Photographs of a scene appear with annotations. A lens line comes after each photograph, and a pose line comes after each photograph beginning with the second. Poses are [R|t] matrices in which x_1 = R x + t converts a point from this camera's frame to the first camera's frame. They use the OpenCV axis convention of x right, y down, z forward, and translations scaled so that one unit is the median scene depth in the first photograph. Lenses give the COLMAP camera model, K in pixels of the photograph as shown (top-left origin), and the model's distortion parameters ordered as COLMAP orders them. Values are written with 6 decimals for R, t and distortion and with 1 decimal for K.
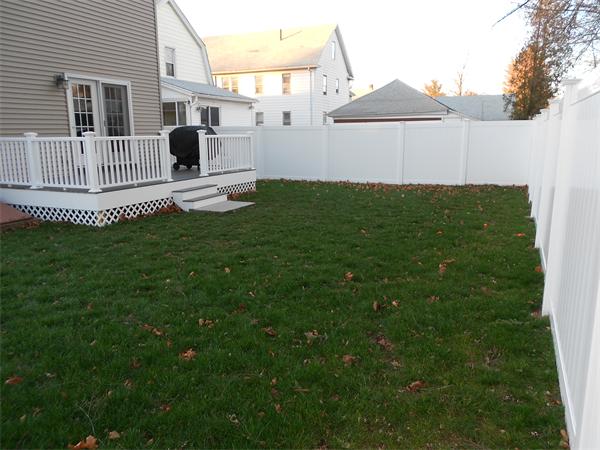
lens RADIAL K [[470.0, 0, 302.9], [0, 470.0, 227.7], [0, 0, 1]] dist [0.013249, -0.016553]
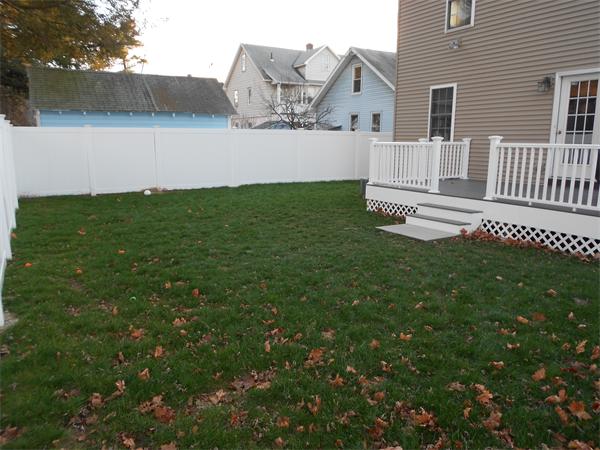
lens RADIAL K [[470.0, 0, 301.5], [0, 470.0, 224.0], [0, 0, 1]] dist [0.013249, -0.016553]
pose [[-0.584733, 0.148736, -0.797474, 0.517949], [-0.161098, 0.942179, 0.293847, -0.231807], [0.795069, 0.300293, -0.526962, 1.123541]]
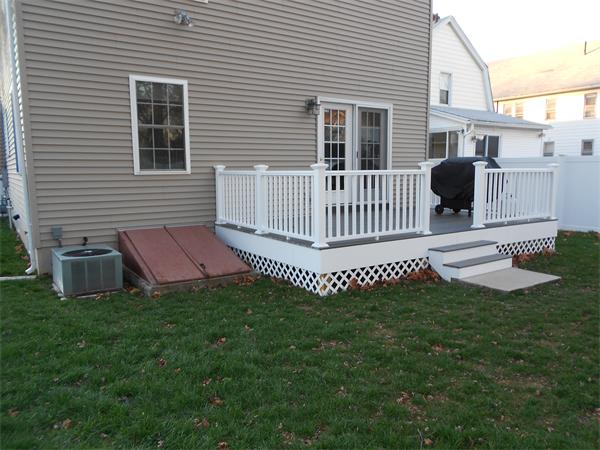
lens RADIAL K [[470.0, 0, 301.6], [0, 470.0, 224.3], [0, 0, 1]] dist [0.013249, -0.016553]
pose [[0.850922, 0.064343, -0.521337, -0.067973], [-0.104634, 0.993343, -0.048184, -0.052151], [0.514766, 0.095550, 0.851989, 0.269190]]
